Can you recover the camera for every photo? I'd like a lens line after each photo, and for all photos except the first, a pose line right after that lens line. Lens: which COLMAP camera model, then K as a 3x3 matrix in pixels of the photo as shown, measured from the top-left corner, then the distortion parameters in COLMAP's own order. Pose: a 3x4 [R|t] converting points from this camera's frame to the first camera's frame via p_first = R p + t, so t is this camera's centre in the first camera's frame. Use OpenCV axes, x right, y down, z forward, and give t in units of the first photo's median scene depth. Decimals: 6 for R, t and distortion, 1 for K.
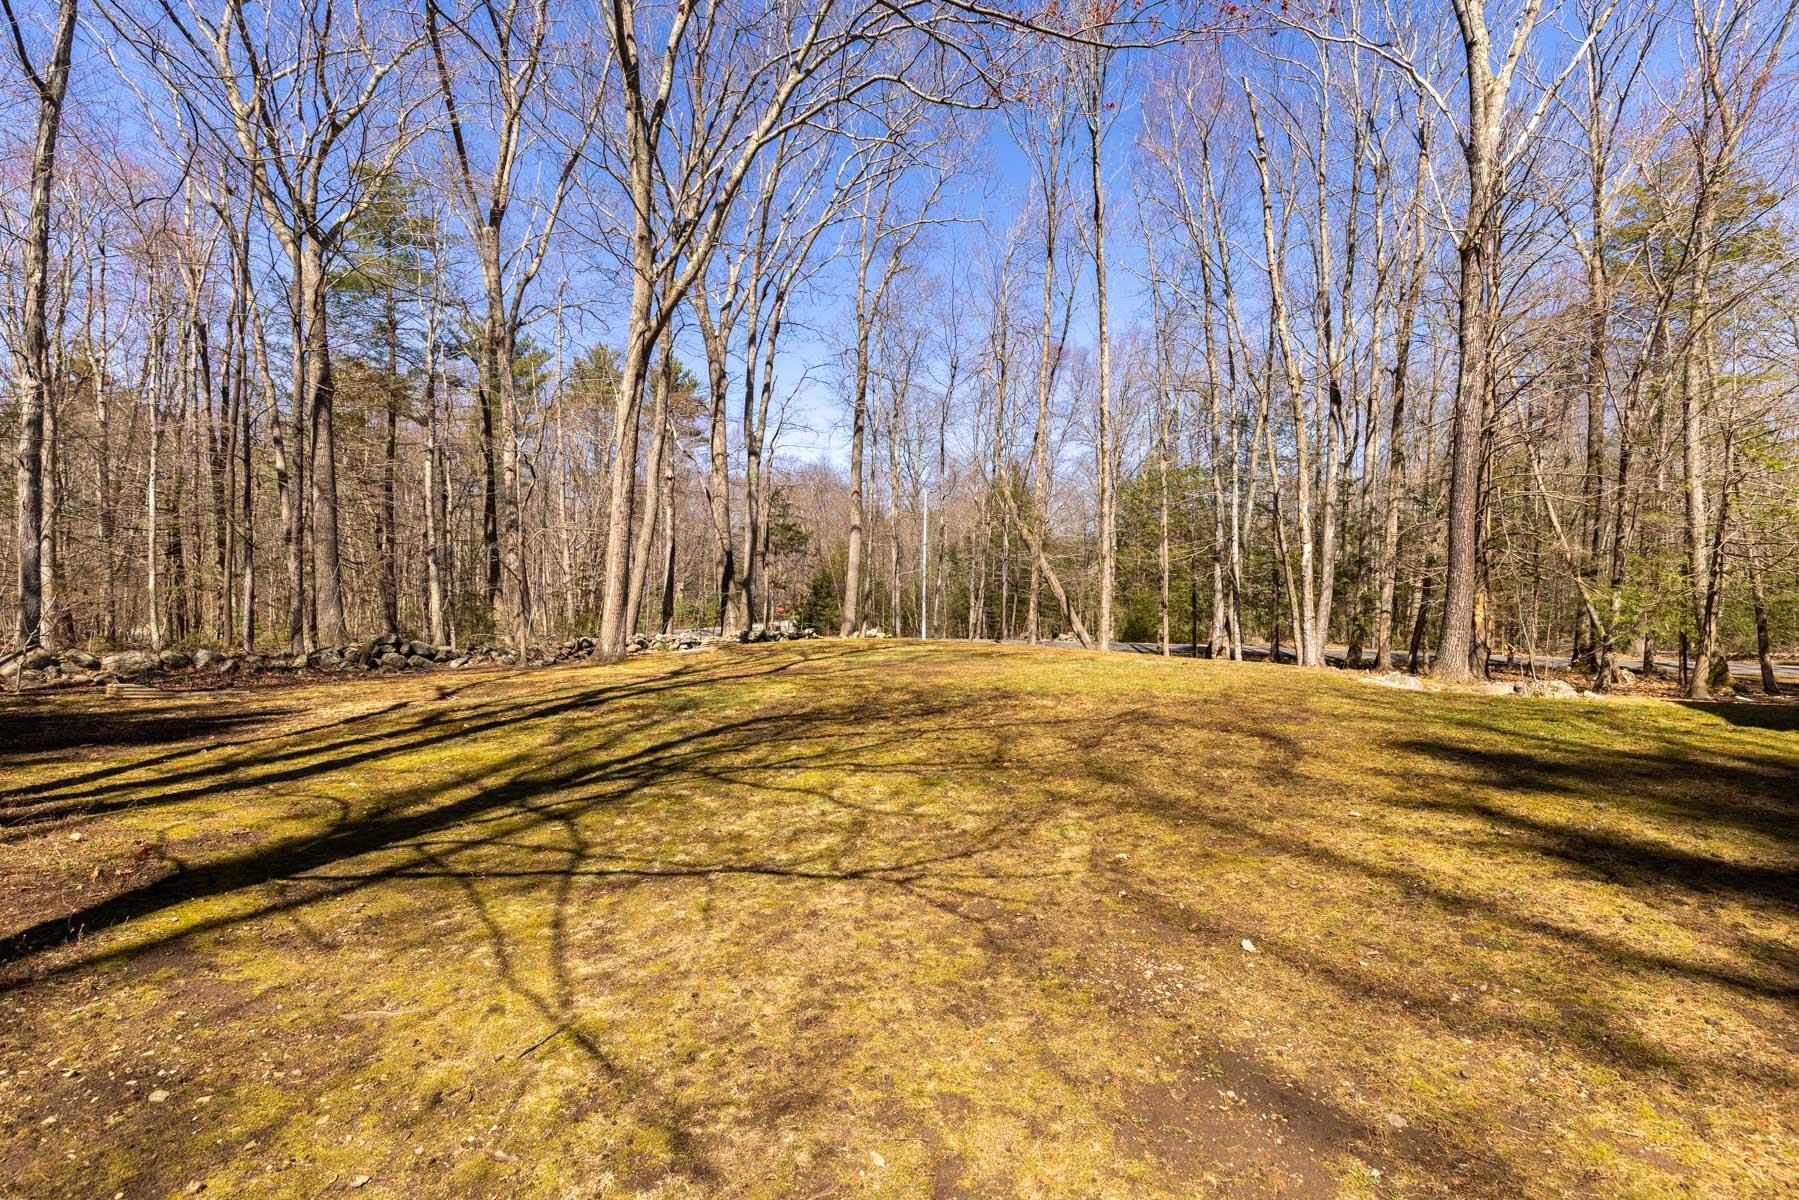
lens RADIAL K [[1644.9, 0, 891.0], [0, 1644.9, 620.9], [0, 0, 1]] dist [0.000524, 0.000000]
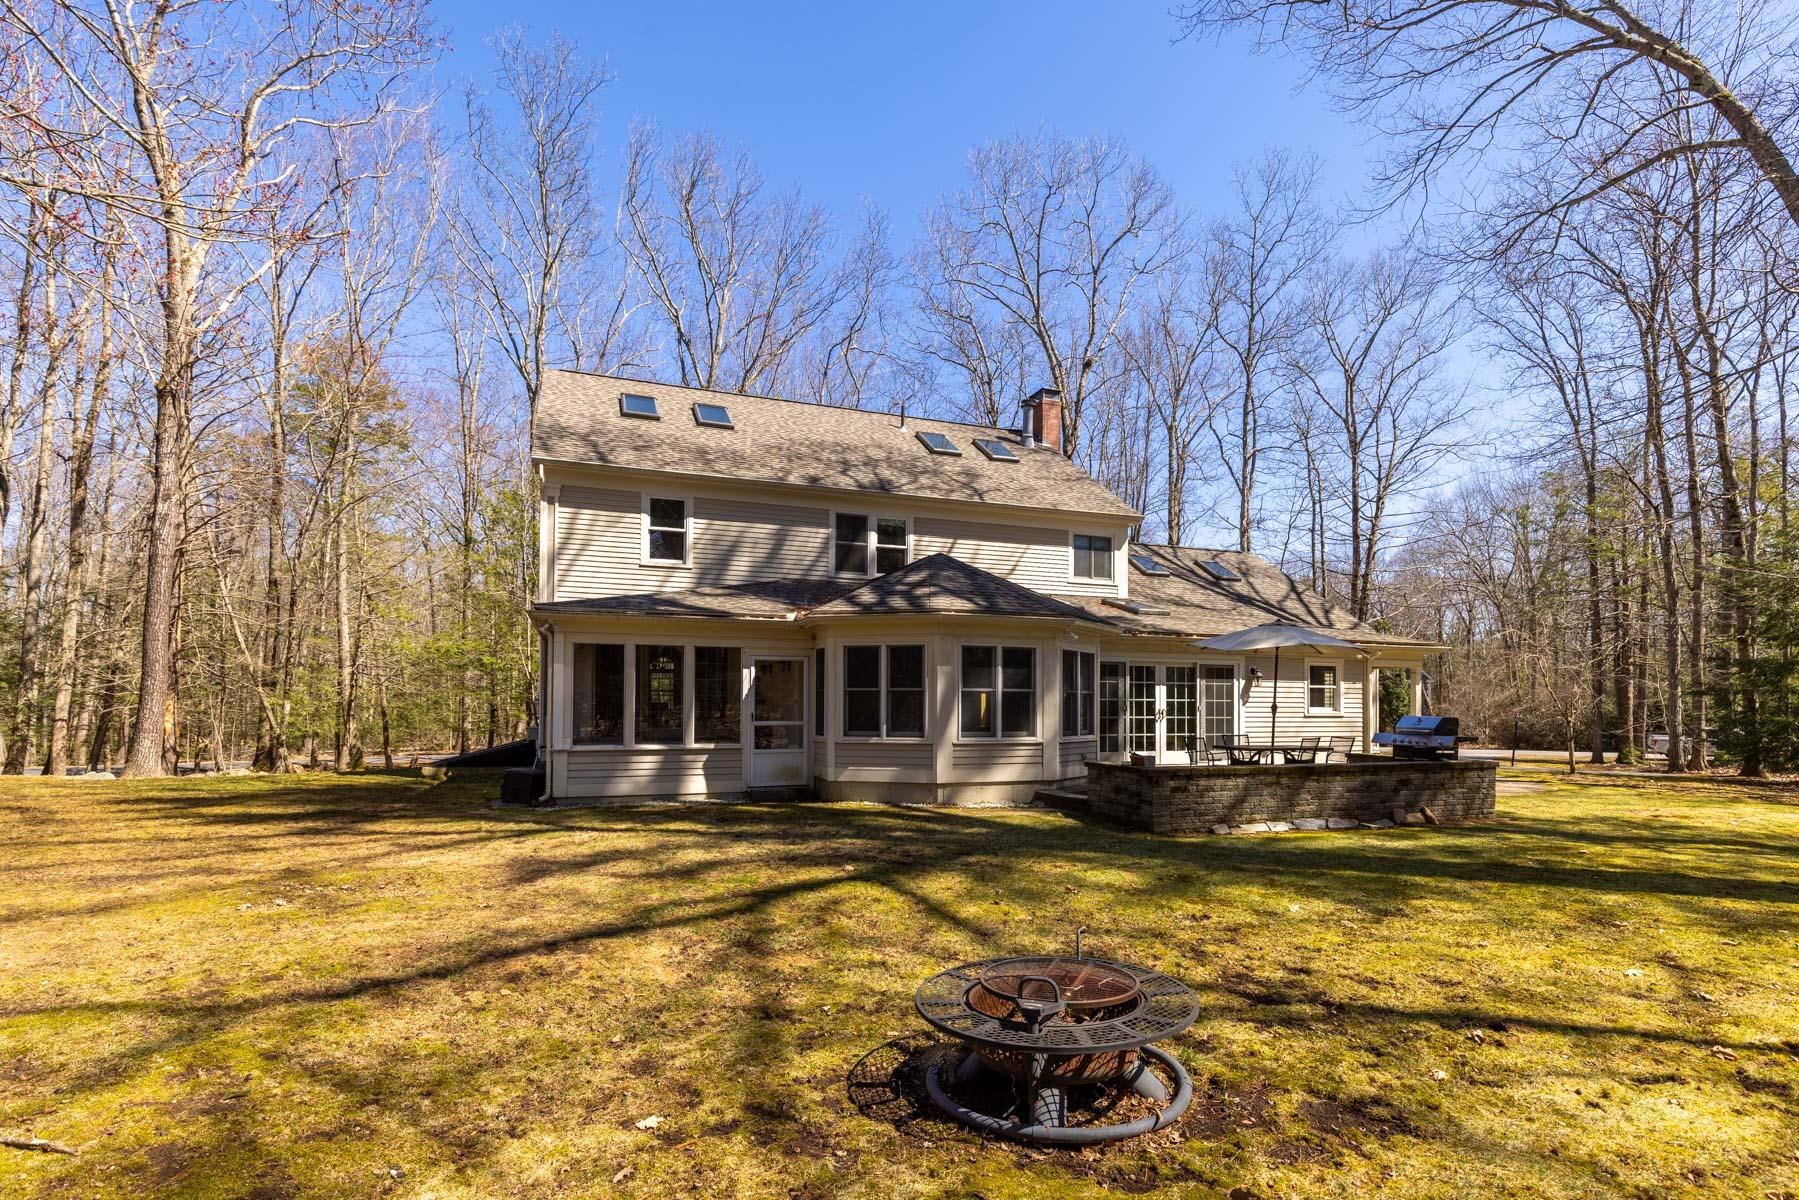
lens RADIAL K [[1765.4, 0, 896.6], [0, 1765.4, 721.4], [0, 0, 1]] dist [-0.006559, 0.000000]
pose [[0.737940, 0.007338, 0.674827, -0.085929], [-0.002842, 0.999966, -0.007766, 0.005694], [-0.674861, 0.003813, 0.737935, -0.211220]]
